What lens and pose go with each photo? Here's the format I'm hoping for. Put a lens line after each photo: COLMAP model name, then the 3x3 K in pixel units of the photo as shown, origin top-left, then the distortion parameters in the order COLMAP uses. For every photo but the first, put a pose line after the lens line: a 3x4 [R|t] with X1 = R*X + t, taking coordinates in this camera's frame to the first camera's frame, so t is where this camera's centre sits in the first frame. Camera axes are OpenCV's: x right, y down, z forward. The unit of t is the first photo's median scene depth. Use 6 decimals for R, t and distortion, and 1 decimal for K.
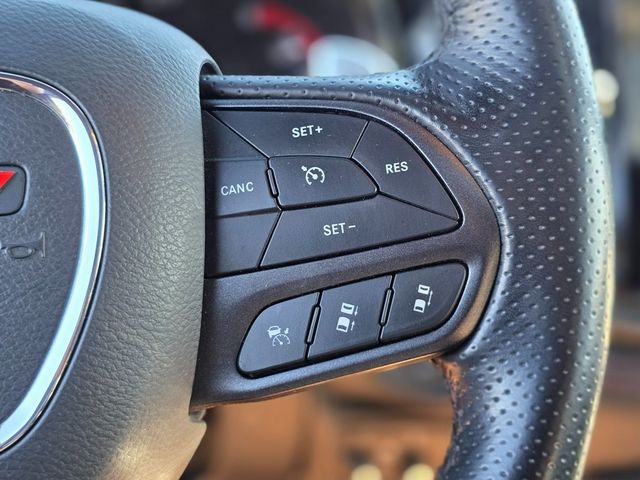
lens RADIAL K [[854.0, 0, 320.8], [0, 854.0, 242.1], [0, 0, 1]] dist [0.056716, 0.000000]
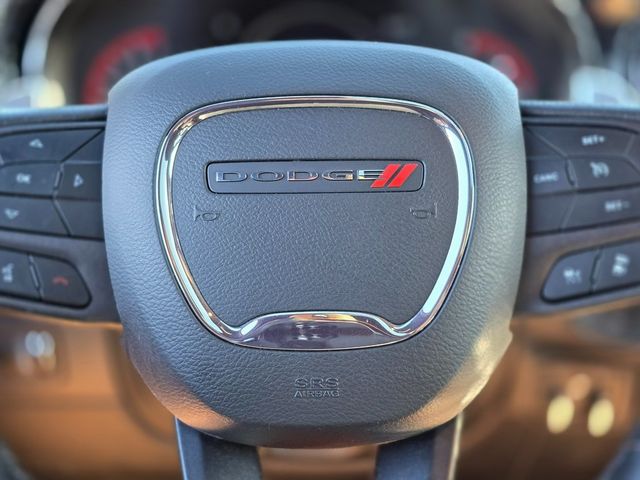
lens RADIAL K [[854.0, 0, 319.2], [0, 854.0, 237.2], [0, 0, 1]] dist [0.056716, 0.000000]
pose [[0.995281, 0.031091, -0.091917, -0.362006], [-0.030372, 0.999496, 0.009212, 0.041935], [0.092158, -0.006377, 0.995724, -0.559462]]
